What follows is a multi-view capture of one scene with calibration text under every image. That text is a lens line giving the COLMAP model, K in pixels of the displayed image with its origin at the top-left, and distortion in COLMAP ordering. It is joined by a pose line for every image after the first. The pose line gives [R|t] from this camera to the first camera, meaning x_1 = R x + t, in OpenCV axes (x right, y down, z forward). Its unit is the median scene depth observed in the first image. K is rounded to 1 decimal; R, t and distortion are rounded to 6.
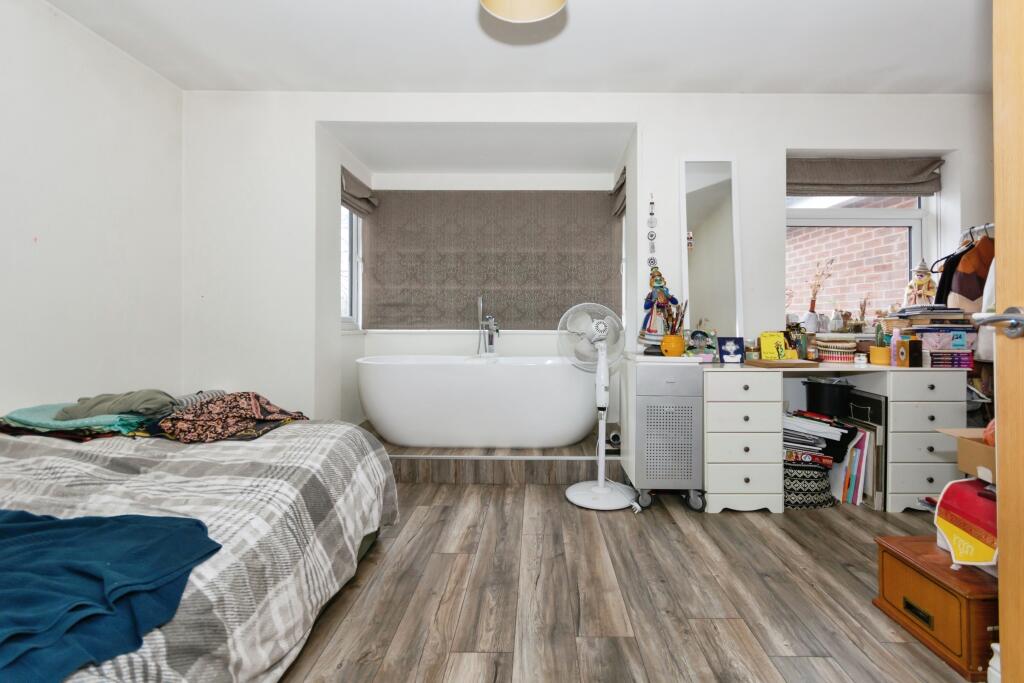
lens RADIAL K [[460.9, 0, 534.5], [0, 460.9, 327.7], [0, 0, 1]] dist [-0.004301, -0.000263]
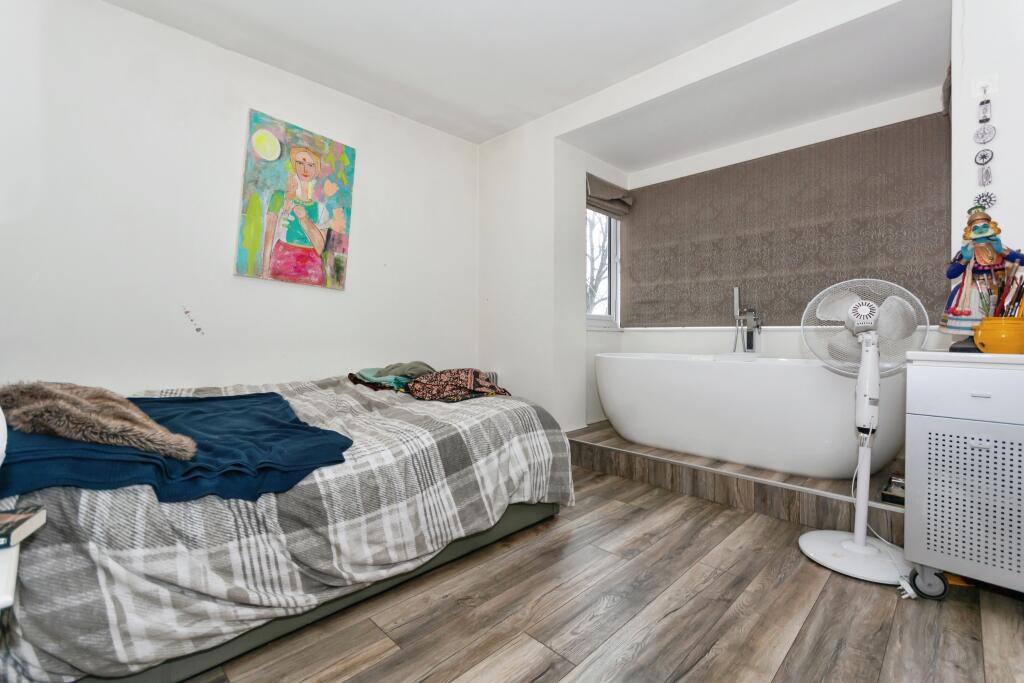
lens RADIAL K [[448.4, 0, 512.0], [0, 448.4, 341.5], [0, 0, 1]] dist [-0.003144, -0.000102]
pose [[0.707800, 0.011125, -0.706325, 0.265212], [-0.007658, 0.999938, 0.008075, 0.046237], [0.706371, -0.000306, 0.707841, 0.176301]]
